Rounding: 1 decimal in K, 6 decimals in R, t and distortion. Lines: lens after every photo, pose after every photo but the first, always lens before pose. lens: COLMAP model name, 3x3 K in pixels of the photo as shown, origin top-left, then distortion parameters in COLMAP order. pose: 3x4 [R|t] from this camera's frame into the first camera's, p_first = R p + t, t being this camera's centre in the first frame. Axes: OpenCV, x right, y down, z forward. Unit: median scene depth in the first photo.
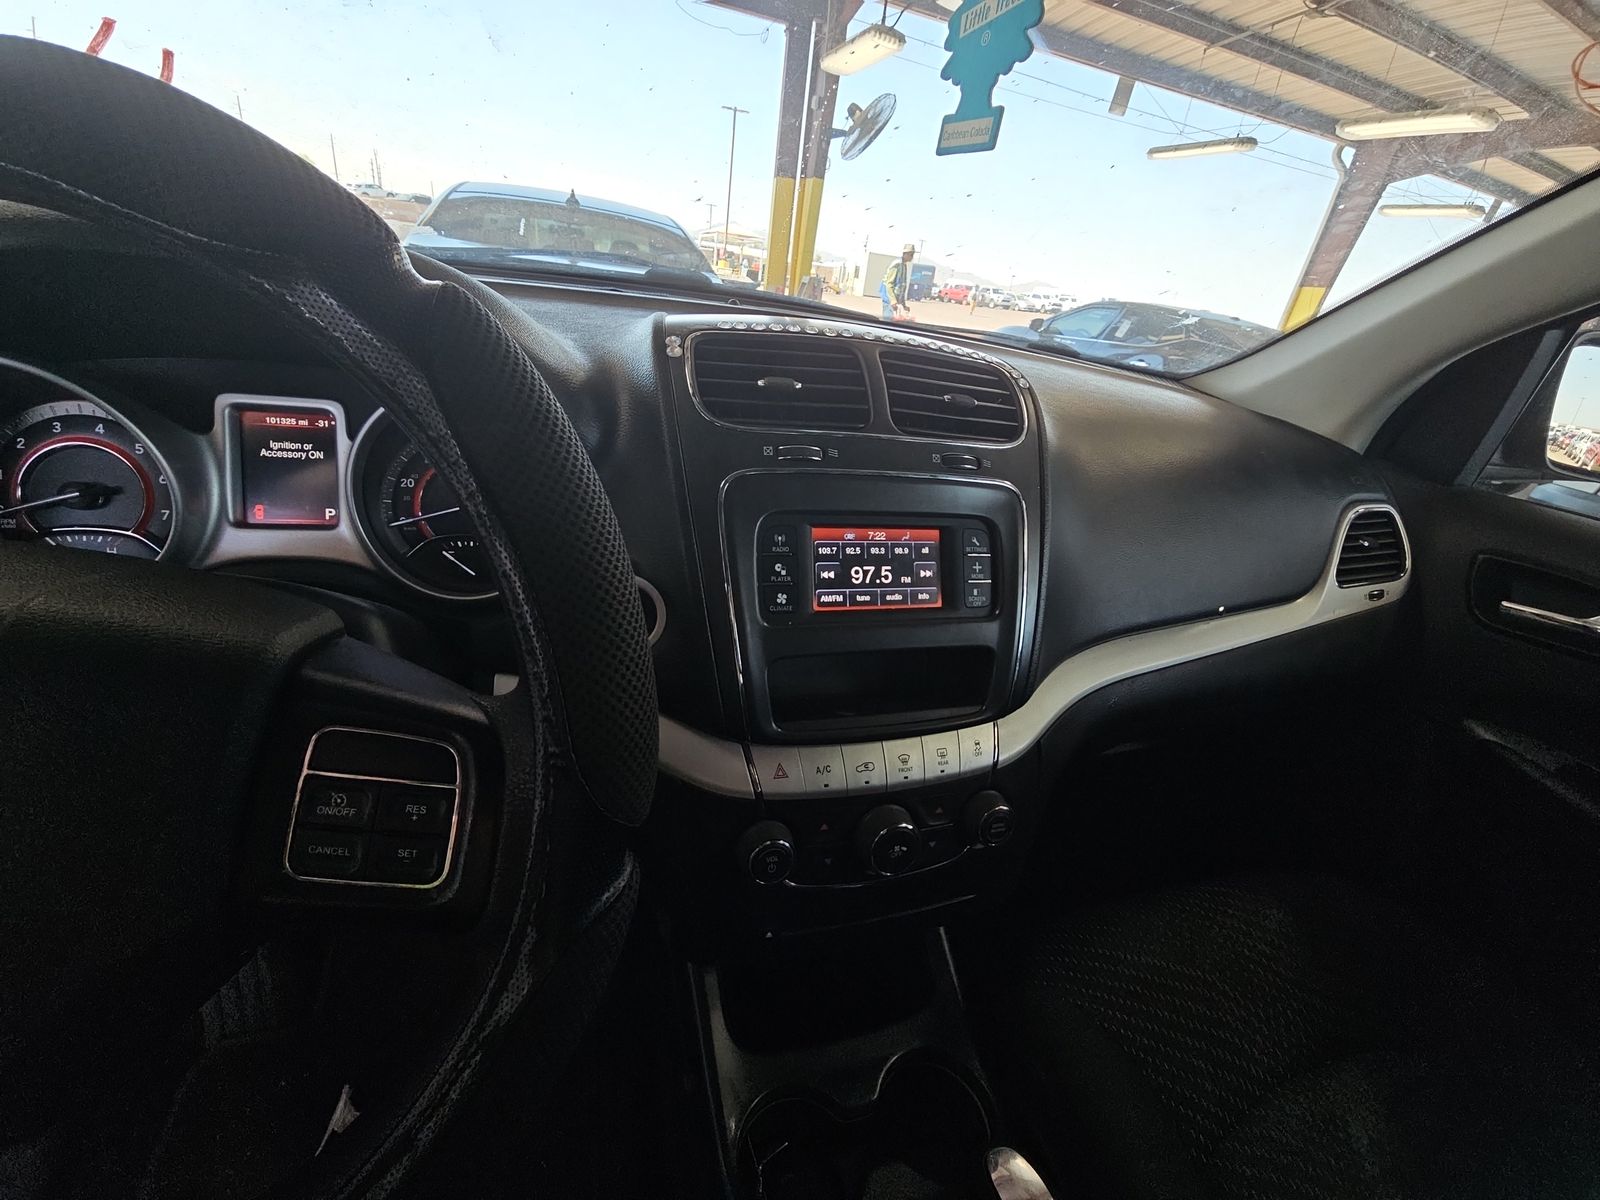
lens RADIAL K [[647.1, 0, 810.5], [0, 647.1, 592.6], [0, 0, 1]] dist [0.001410, -0.005719]
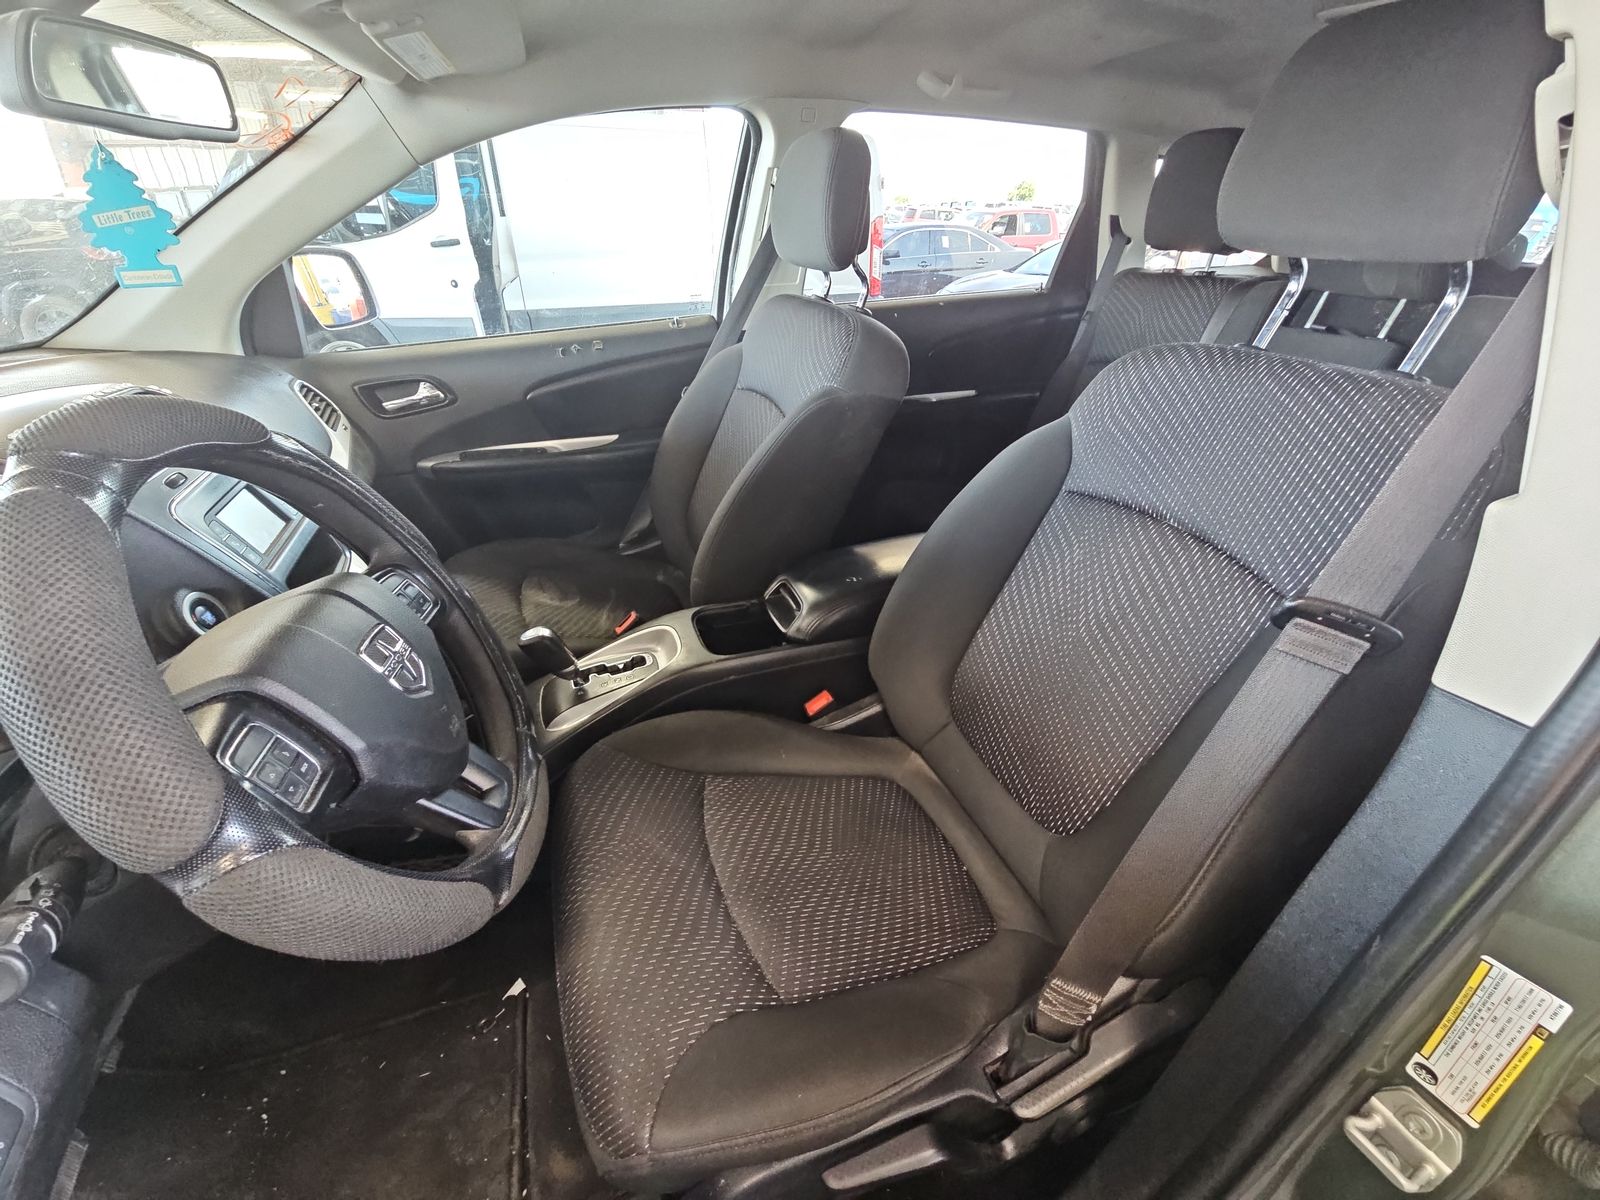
lens RADIAL K [[642.5, 0, 794.7], [0, 642.5, 594.4], [0, 0, 1]] dist [0.021321, -0.014131]
pose [[-0.059537, -0.607177, 0.792333, -1.049065], [0.412746, 0.707738, 0.573365, -0.212971], [-0.908898, 0.361168, 0.208473, -0.399927]]
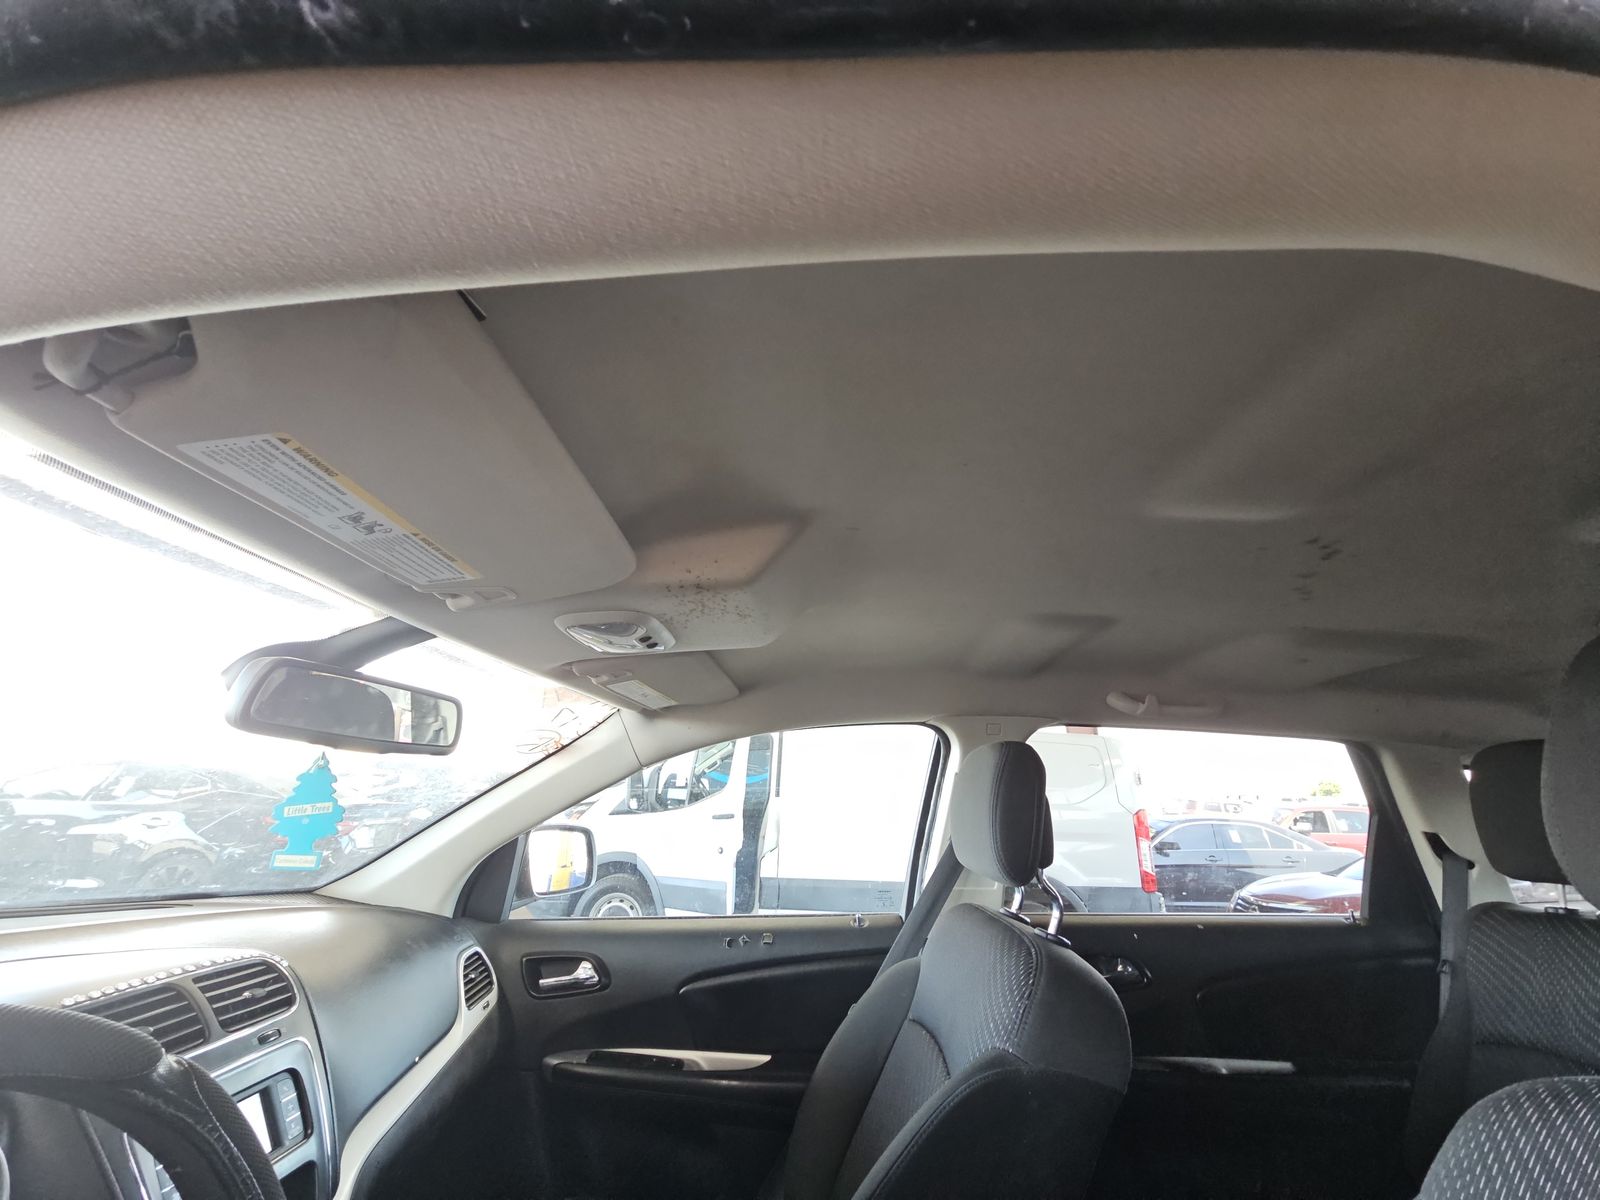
lens RADIAL K [[647.1, 0, 810.5], [0, 647.1, 592.6], [0, 0, 1]] dist [0.001410, -0.005719]
pose [[0.306570, 0.168294, 0.936852, -0.731697], [0.405992, 0.867104, -0.288619, -0.116611], [-0.860921, 0.468837, 0.197502, -0.664904]]
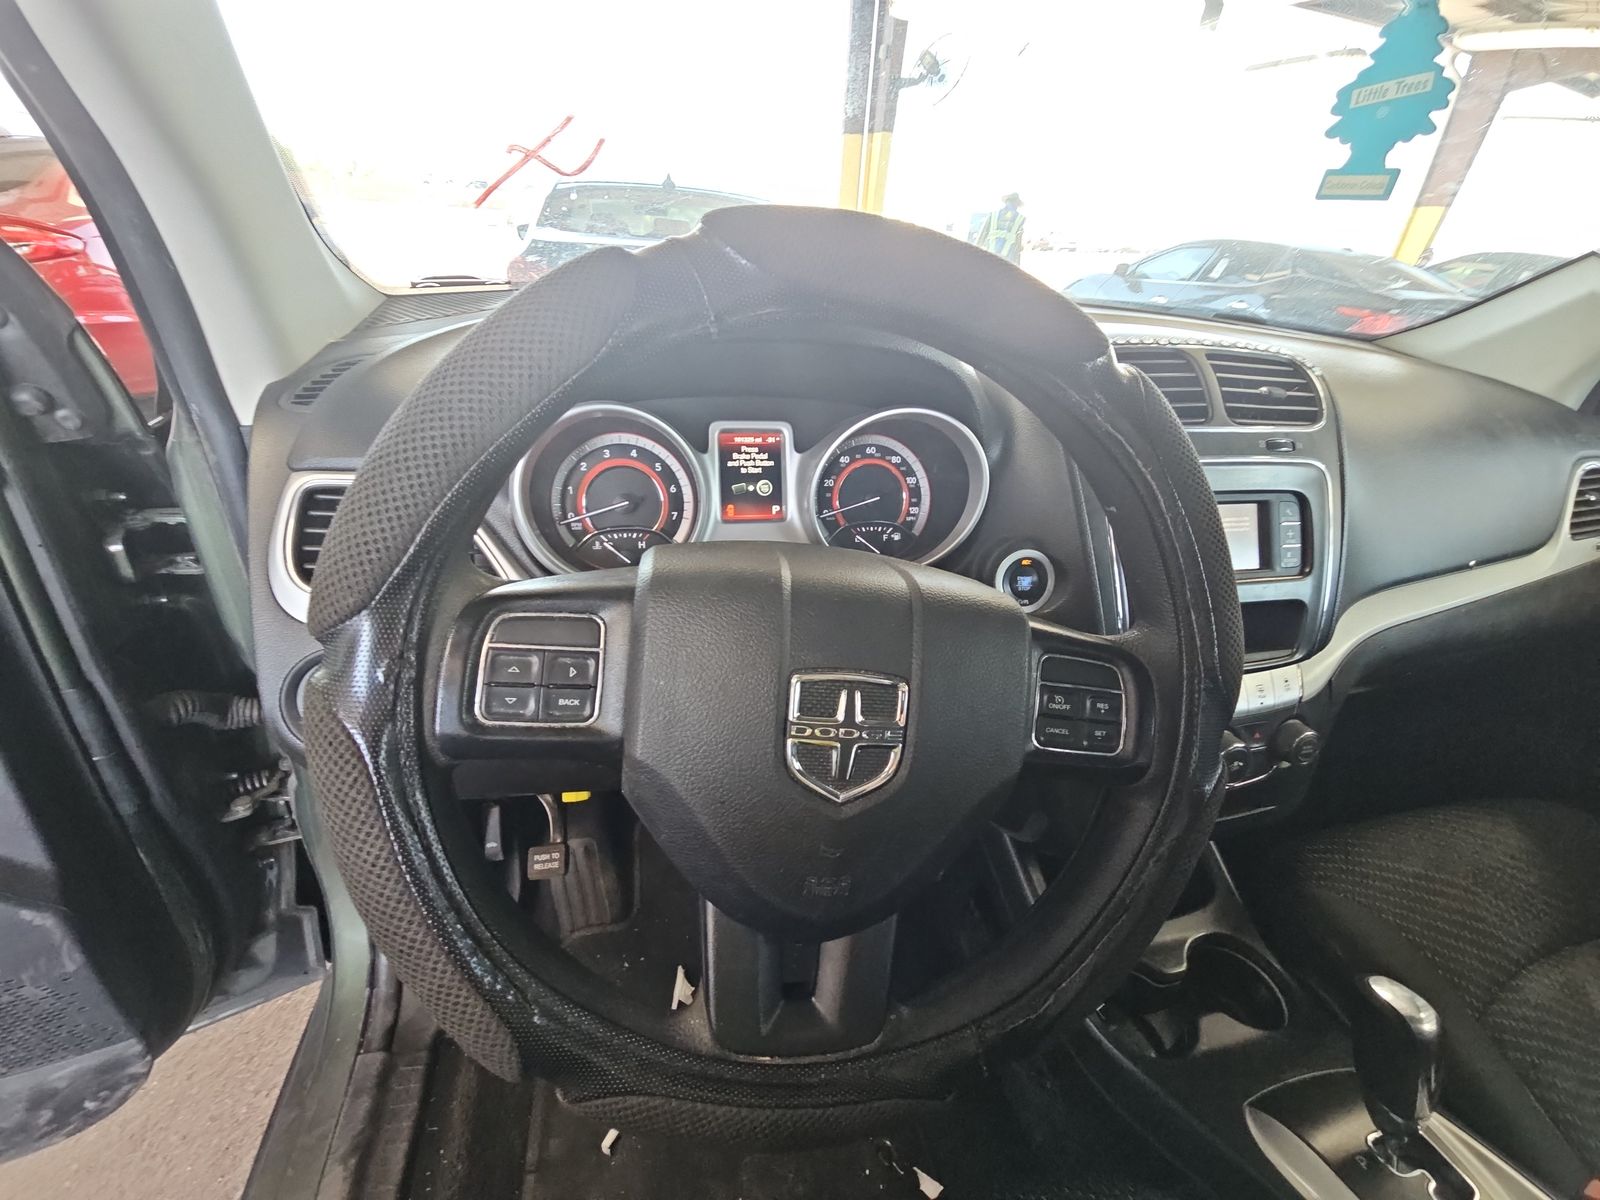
lens RADIAL K [[644.0, 0, 798.7], [0, 644.0, 594.3], [0, 0, 1]] dist [0.014051, -0.014690]
pose [[0.994755, -0.023739, -0.099490, -0.403854], [0.029217, 0.998115, 0.053965, -0.014132], [0.098021, -0.056589, 0.993574, -0.209678]]
